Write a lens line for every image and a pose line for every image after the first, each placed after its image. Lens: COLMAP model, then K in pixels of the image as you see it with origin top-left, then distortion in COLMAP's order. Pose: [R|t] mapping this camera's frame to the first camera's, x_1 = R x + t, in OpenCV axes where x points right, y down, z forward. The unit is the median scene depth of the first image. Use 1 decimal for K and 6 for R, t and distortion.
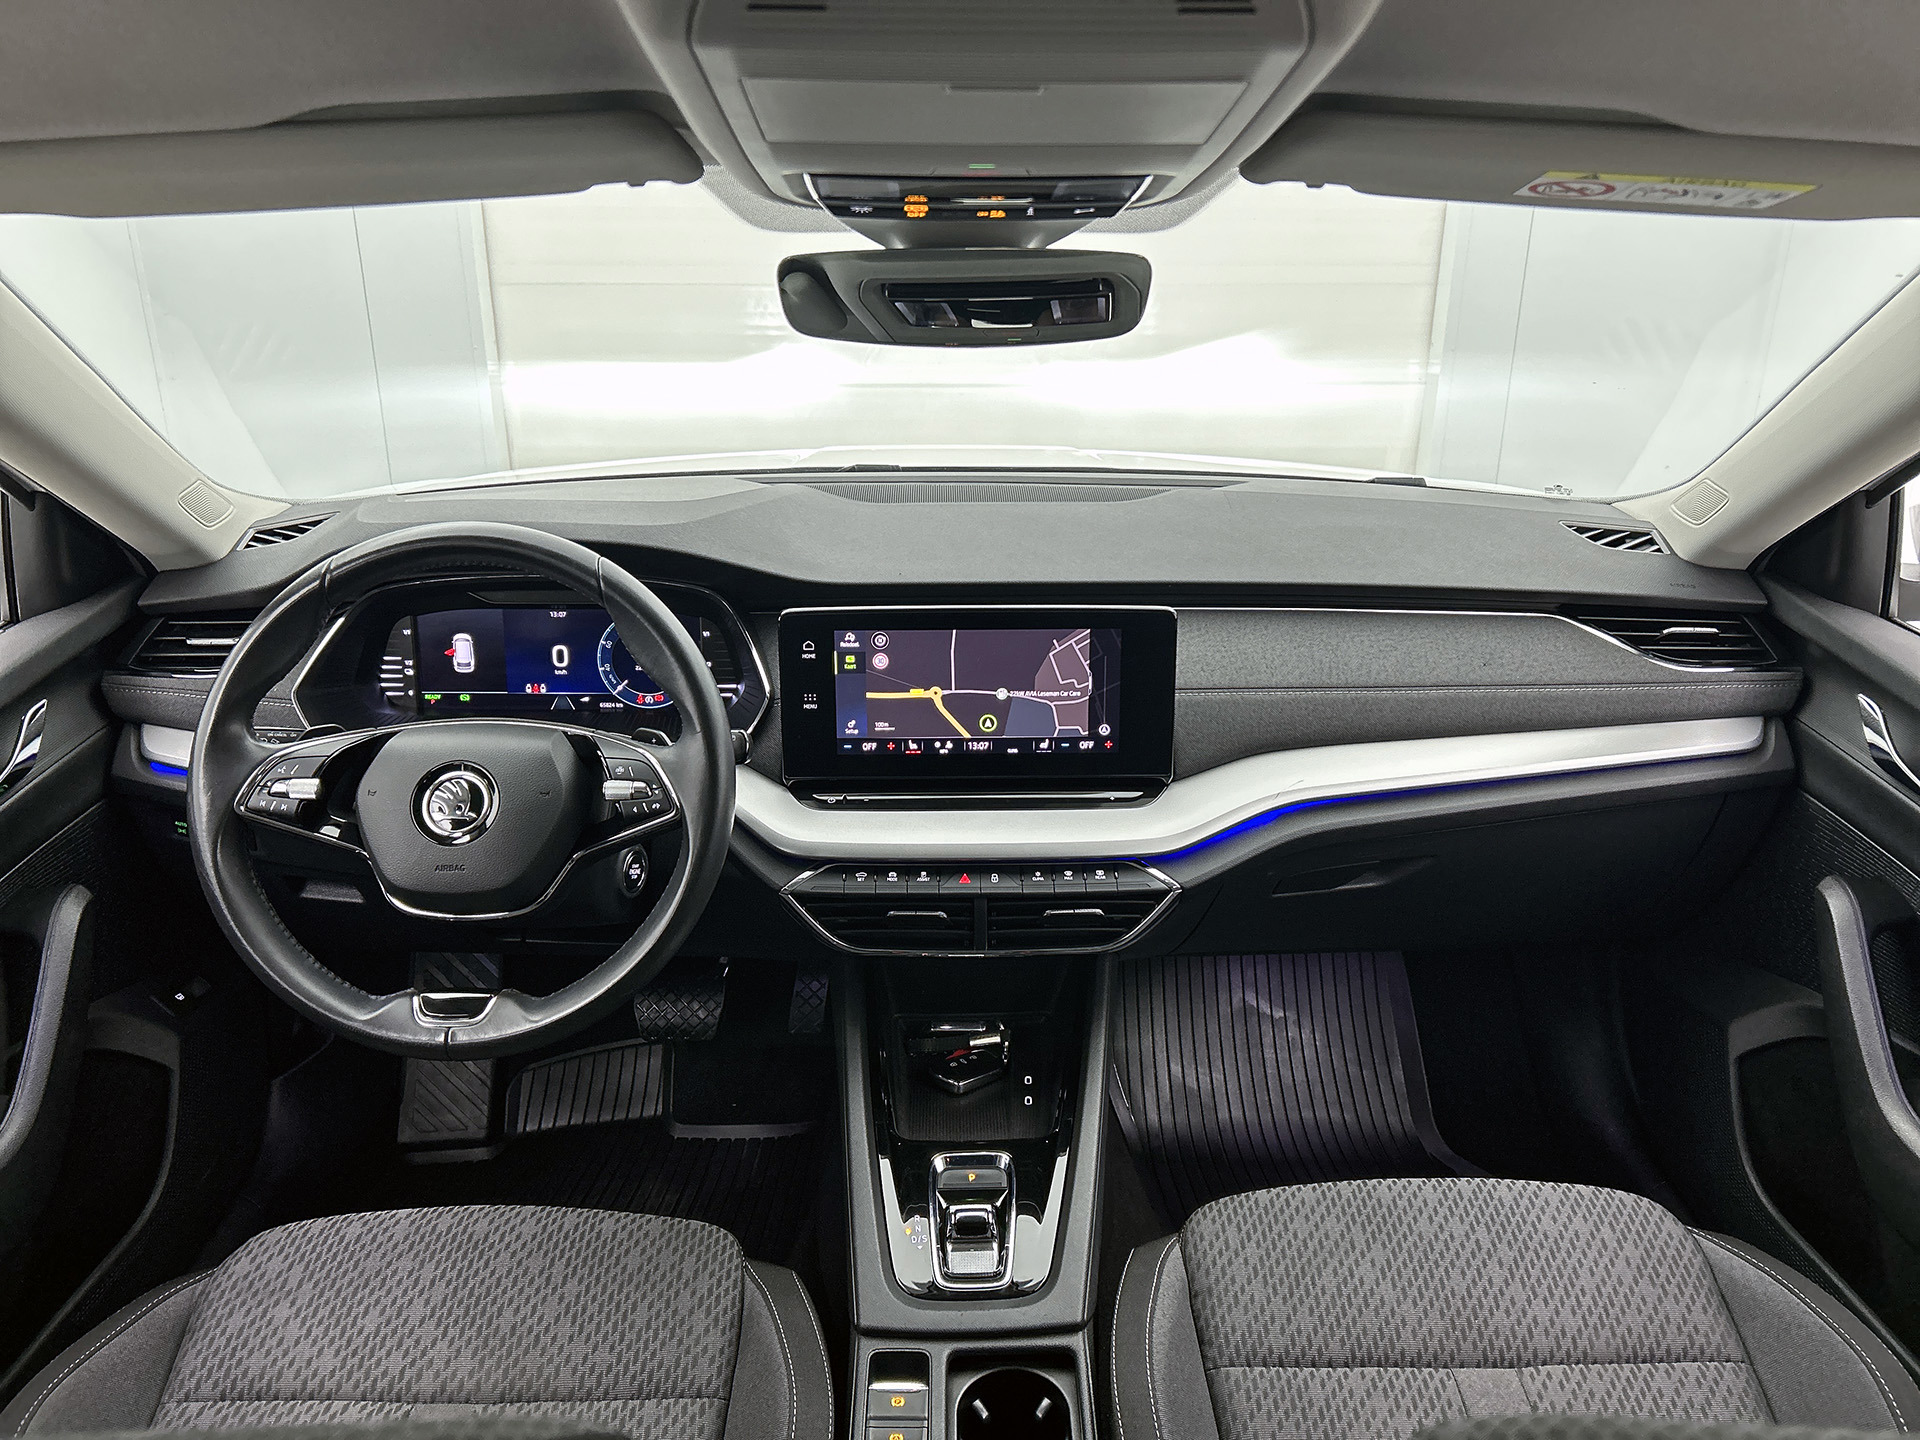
lens RADIAL K [[1462.7, 0, 969.0], [0, 1462.7, 697.4], [0, 0, 1]] dist [0.038940, -0.054333]
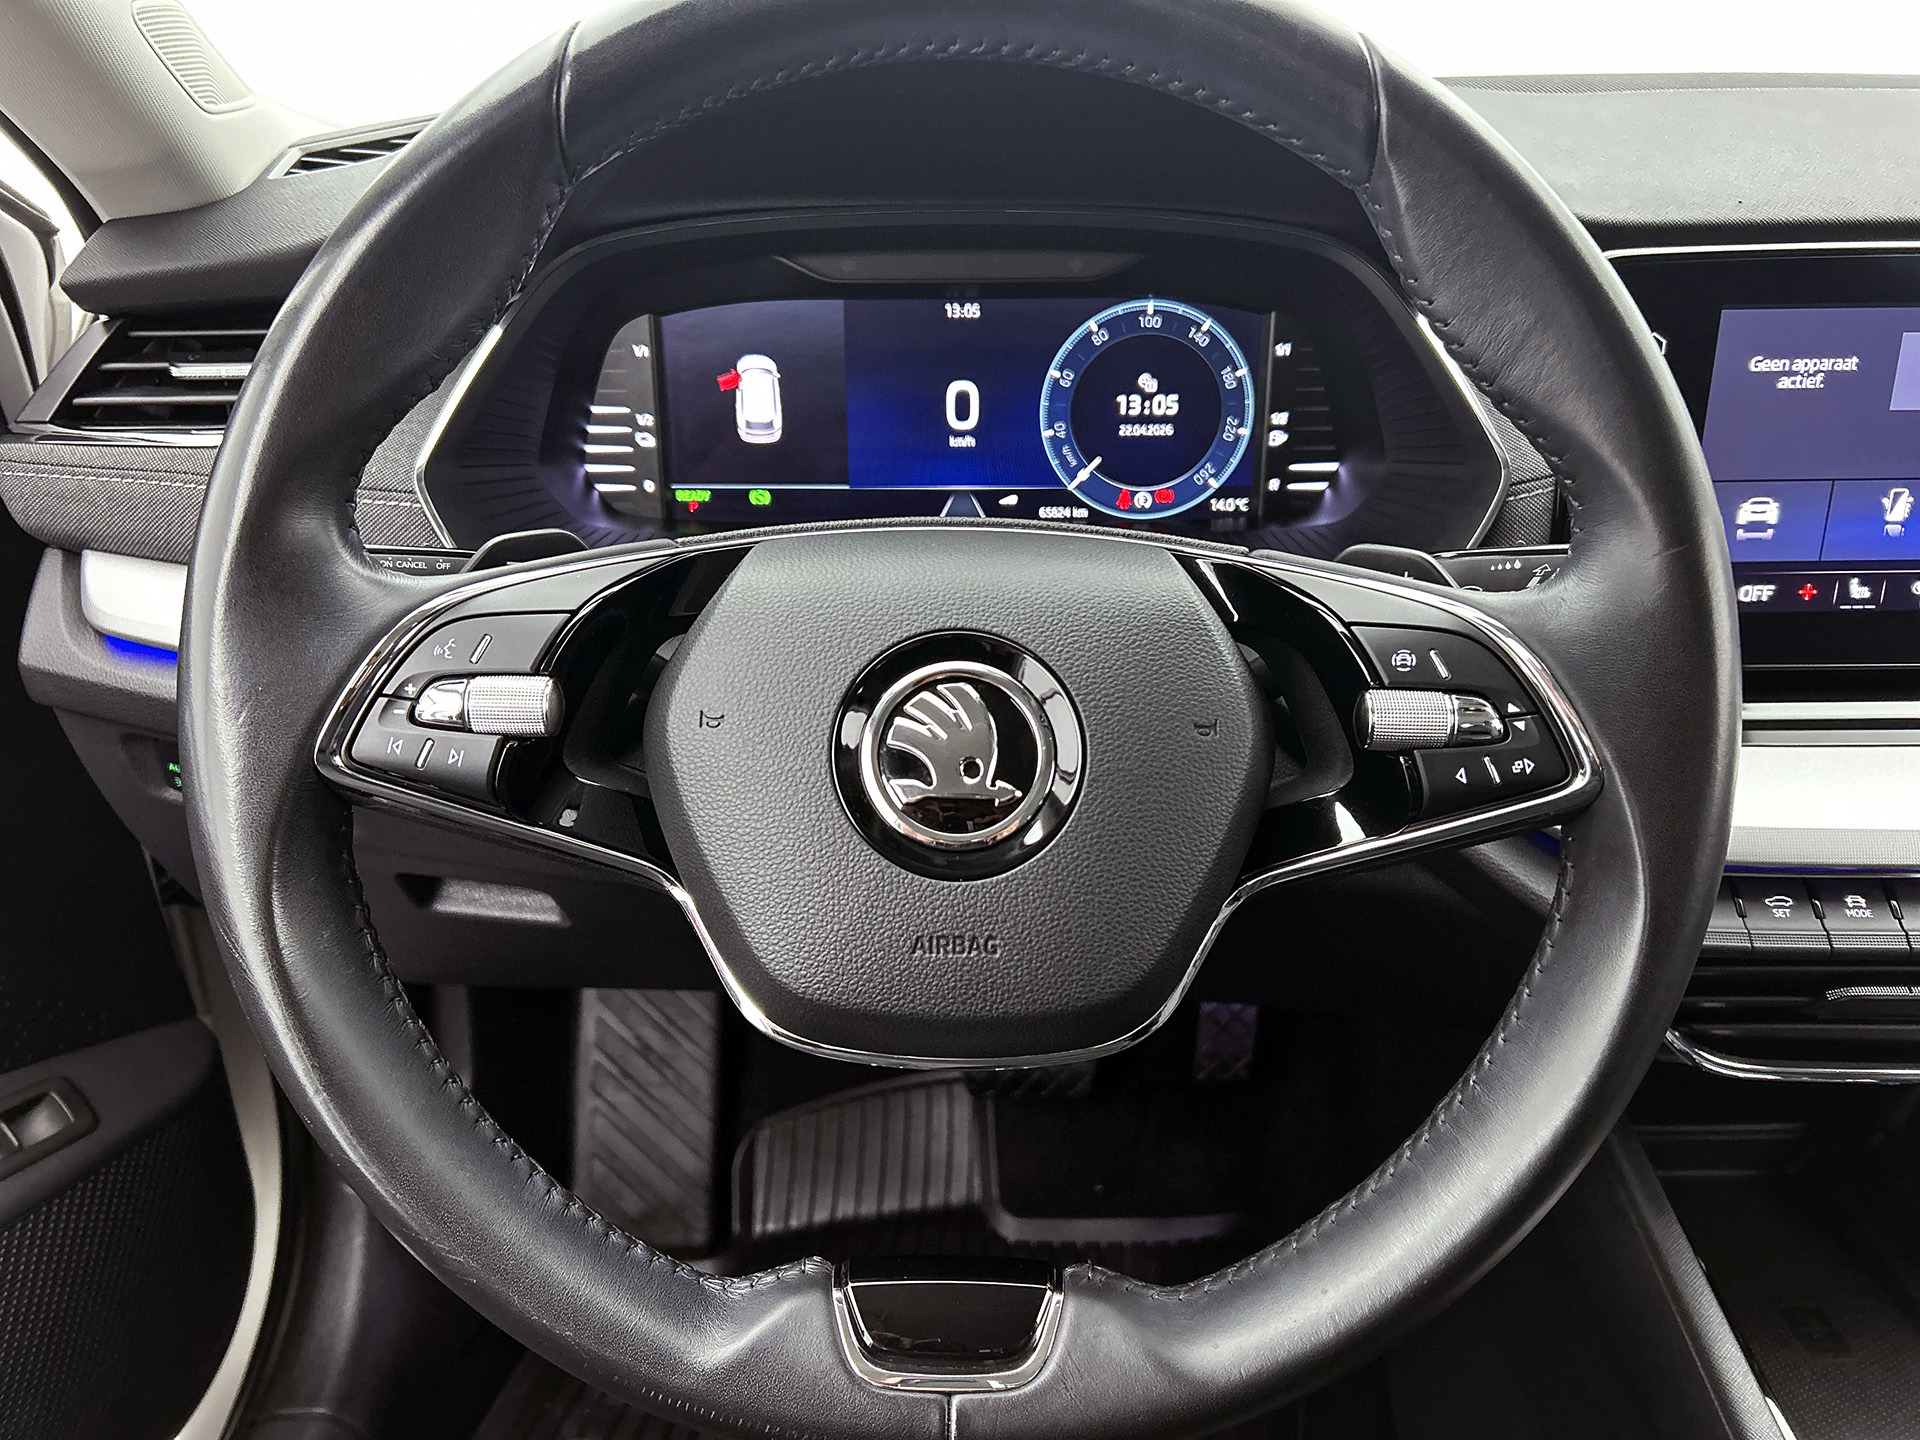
lens RADIAL K [[1462.7, 0, 953.0], [0, 1462.7, 726.1], [0, 0, 1]] dist [0.038940, -0.054333]
pose [[0.999738, -0.001236, -0.022847, -0.293372], [0.003582, 0.994684, 0.102910, 0.027385], [0.022599, -0.102965, 0.994428, 0.568654]]
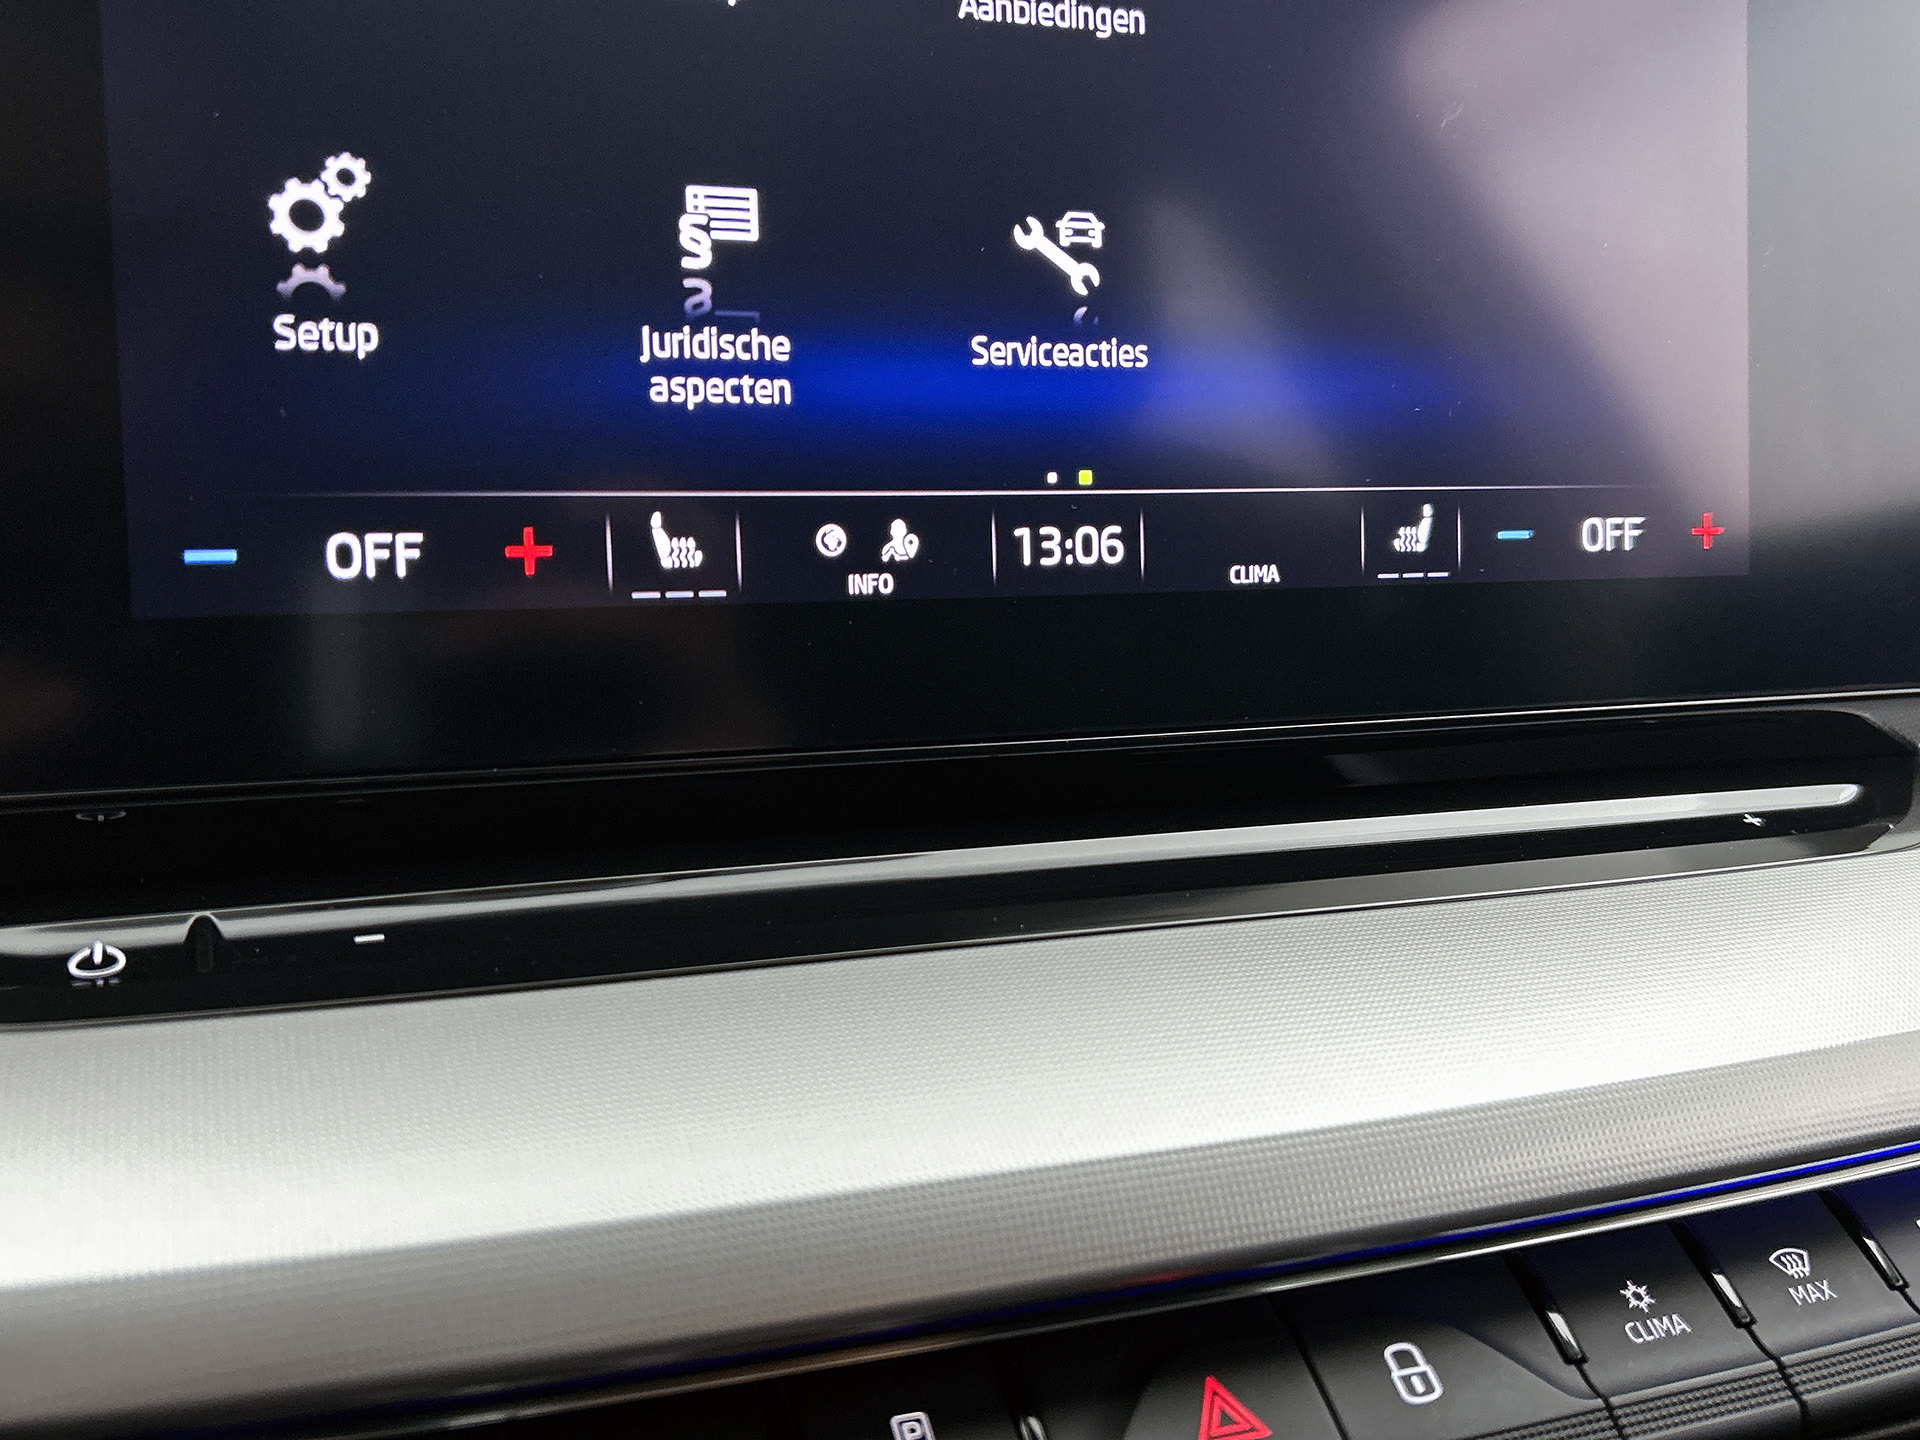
lens RADIAL K [[1785.0, 0, 910.4], [0, 1785.0, 800.8], [0, 0, 1]] dist [-0.001882, 0.000000]
pose [[0.948963, -0.059675, 0.309690, -0.074706], [0.100996, 0.987726, -0.119149, 0.083974], [-0.298779, 0.144346, 0.943343, 0.826508]]
